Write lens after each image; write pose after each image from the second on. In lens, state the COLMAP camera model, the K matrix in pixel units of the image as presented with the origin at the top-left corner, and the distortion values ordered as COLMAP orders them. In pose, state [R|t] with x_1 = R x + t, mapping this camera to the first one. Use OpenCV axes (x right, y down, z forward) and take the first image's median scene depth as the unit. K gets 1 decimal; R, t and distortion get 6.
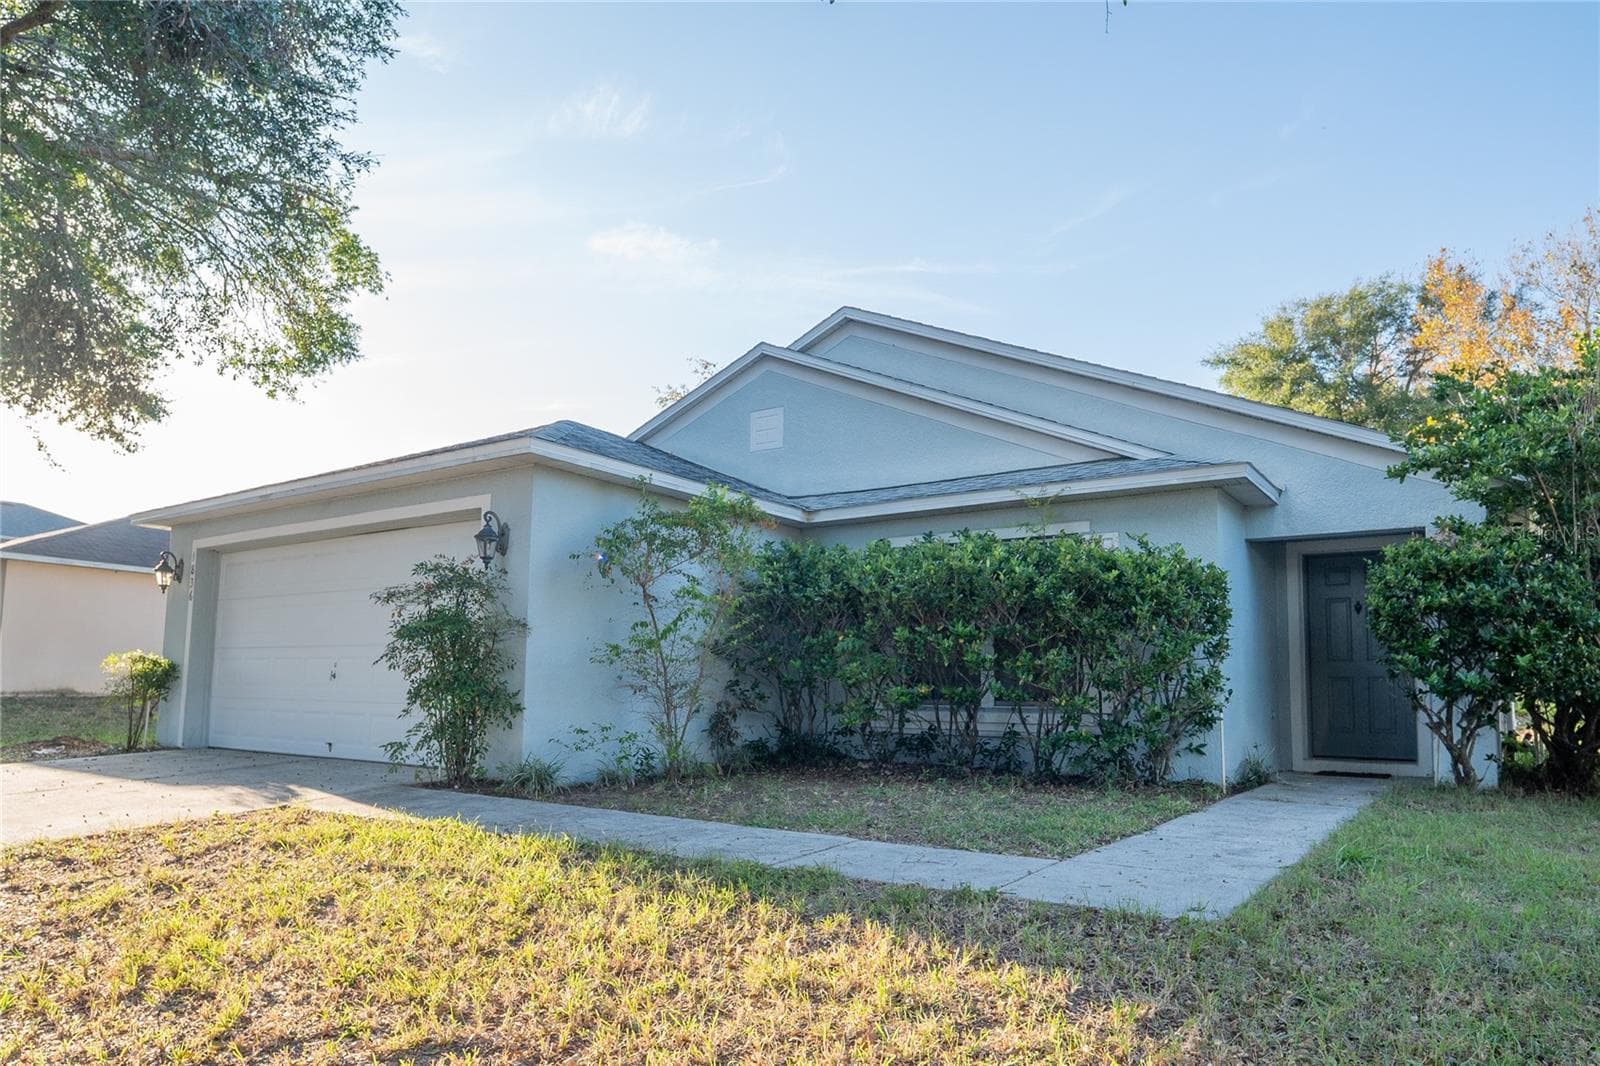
lens RADIAL K [[983.5, 0, 800.6], [0, 983.5, 597.9], [0, 0, 1]] dist [-0.028630, 0.036938]
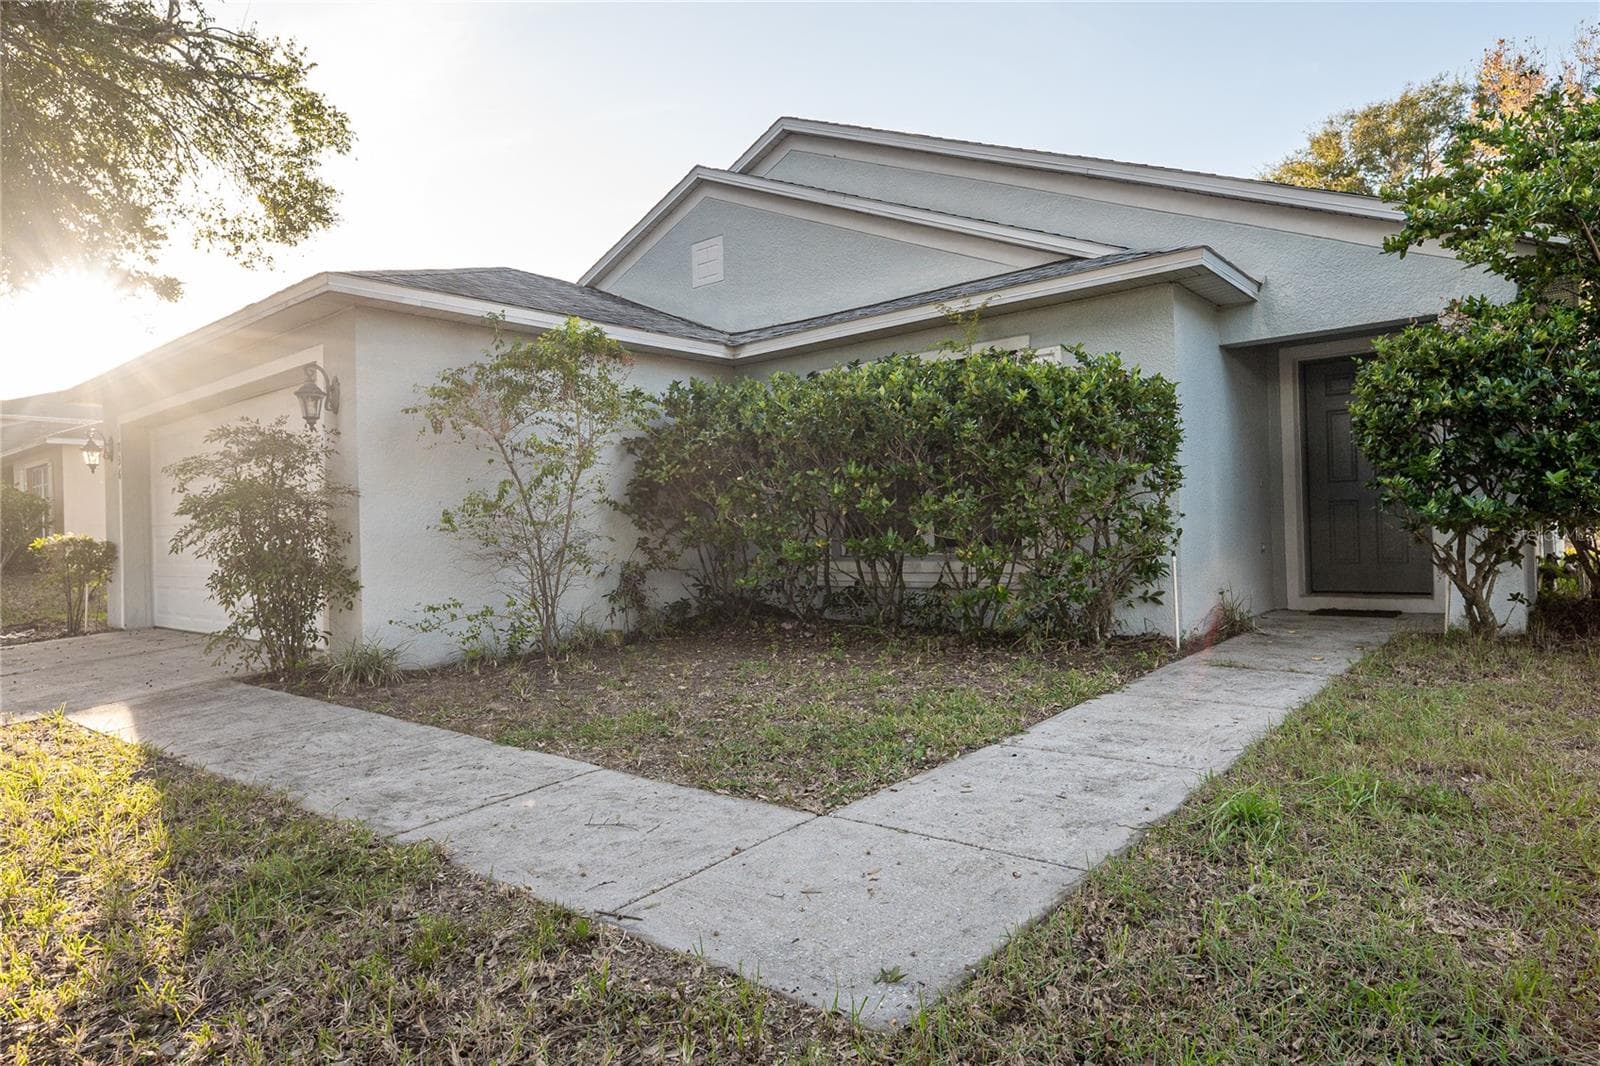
lens RADIAL K [[902.1, 0, 812.4], [0, 902.1, 517.8], [0, 0, 1]] dist [-0.022201, 0.027998]
pose [[0.996213, -0.048031, -0.072472, 0.167433], [0.054056, 0.995031, 0.083608, 0.004792], [0.068097, -0.087209, 0.993860, 0.209206]]
